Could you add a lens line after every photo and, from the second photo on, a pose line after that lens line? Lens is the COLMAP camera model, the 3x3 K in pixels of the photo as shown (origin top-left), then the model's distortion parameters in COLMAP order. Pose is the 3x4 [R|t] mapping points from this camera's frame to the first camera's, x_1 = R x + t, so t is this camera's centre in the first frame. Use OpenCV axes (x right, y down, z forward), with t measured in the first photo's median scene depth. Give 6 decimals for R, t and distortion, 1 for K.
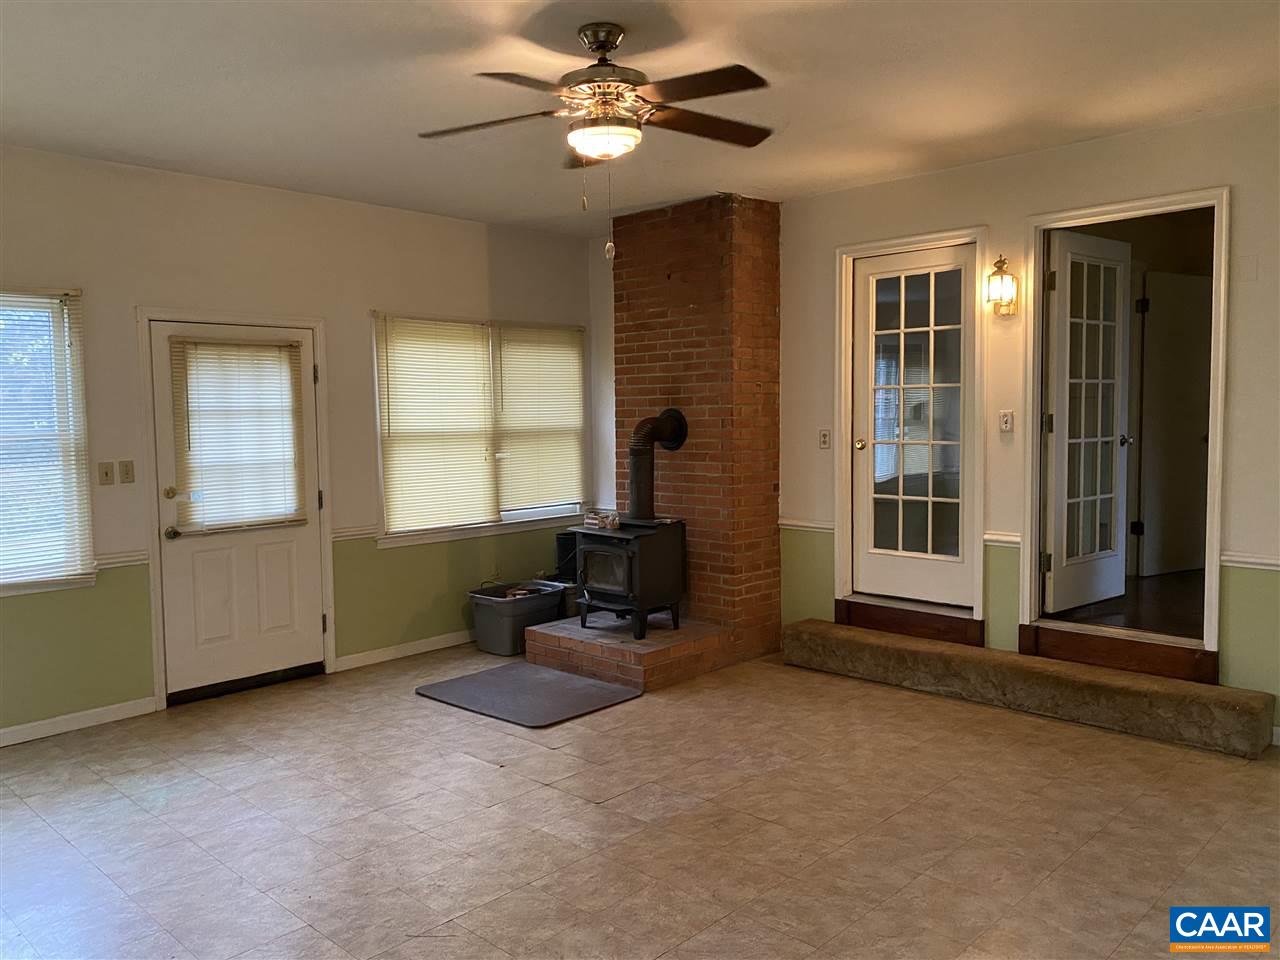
lens RADIAL K [[980.5, 0, 630.5], [0, 980.5, 485.3], [0, 0, 1]] dist [0.055816, -0.048489]
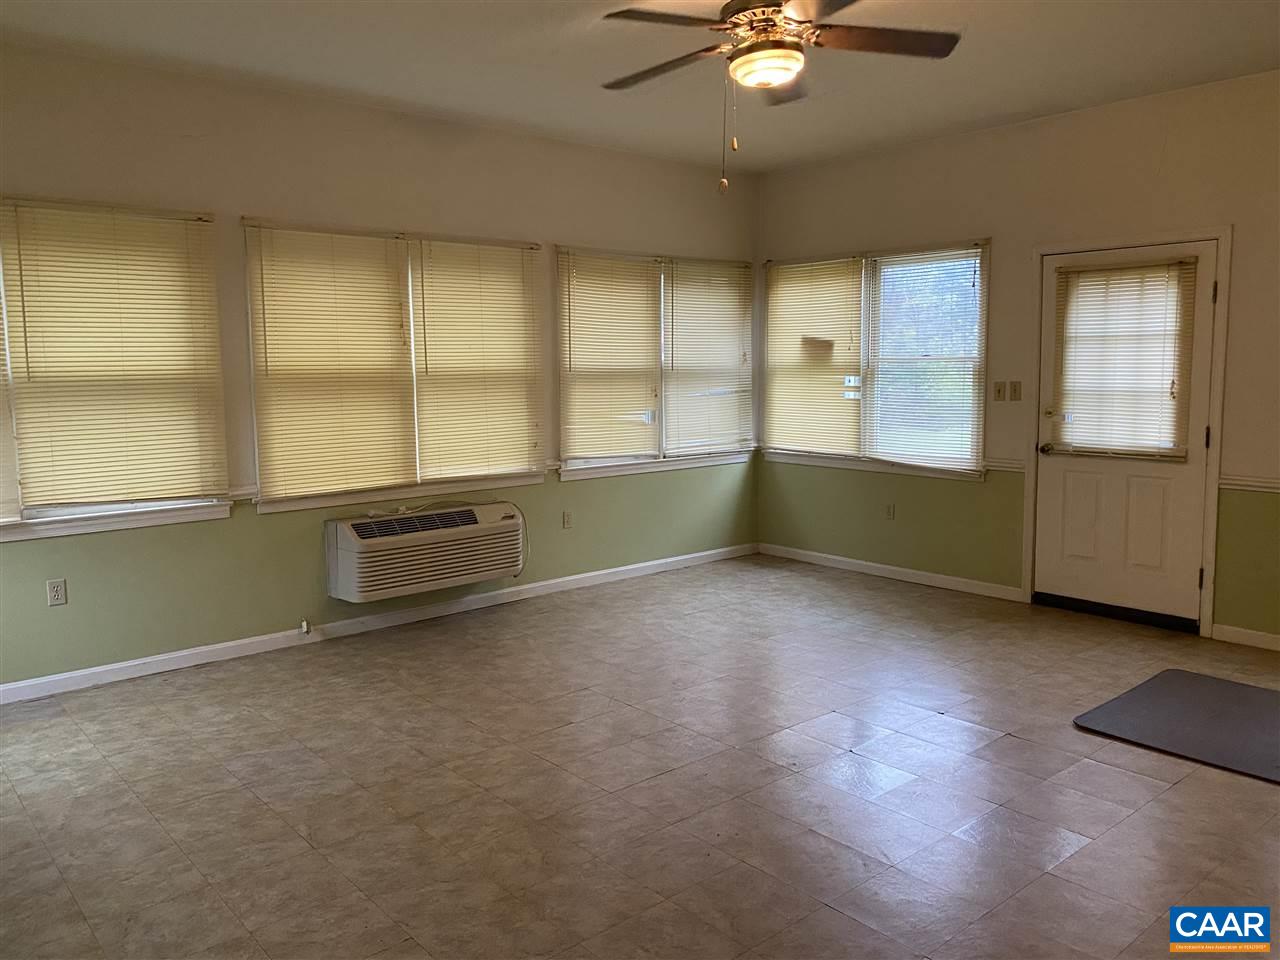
lens RADIAL K [[980.5, 0, 630.8], [0, 980.5, 474.6], [0, 0, 1]] dist [0.055816, -0.048489]
pose [[-0.078957, 0.134202, -0.987803, 0.652305], [-0.063122, 0.988236, 0.139306, -0.046872], [0.994878, 0.073351, -0.069557, 0.606485]]
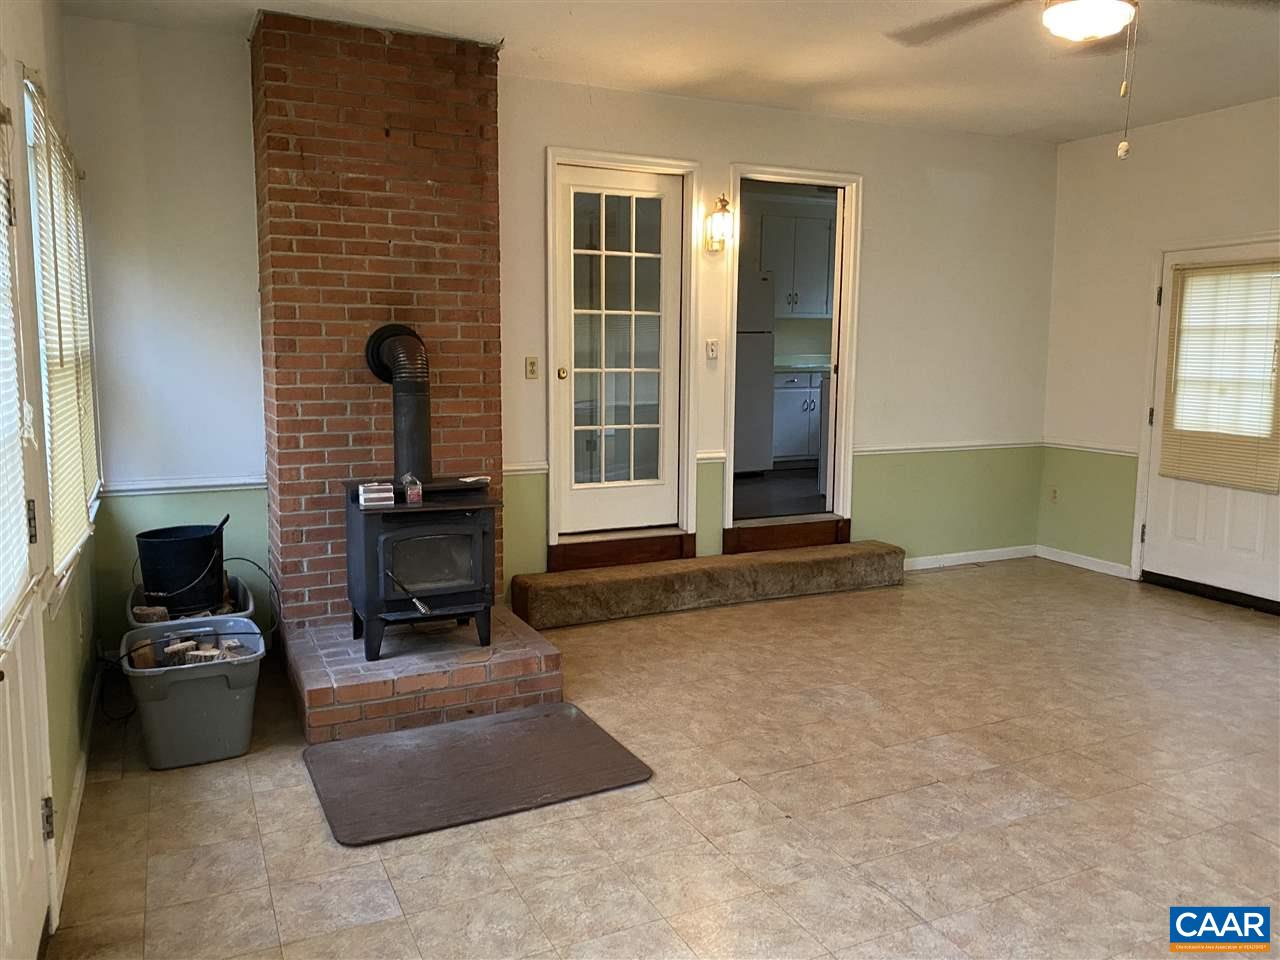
lens RADIAL K [[980.5, 0, 644.9], [0, 980.5, 469.3], [0, 0, 1]] dist [0.055816, -0.048489]
pose [[0.334196, -0.102311, 0.936934, -0.662175], [0.054207, 0.994532, 0.089265, -0.032196], [-0.940944, 0.020956, 0.337914, 0.685000]]
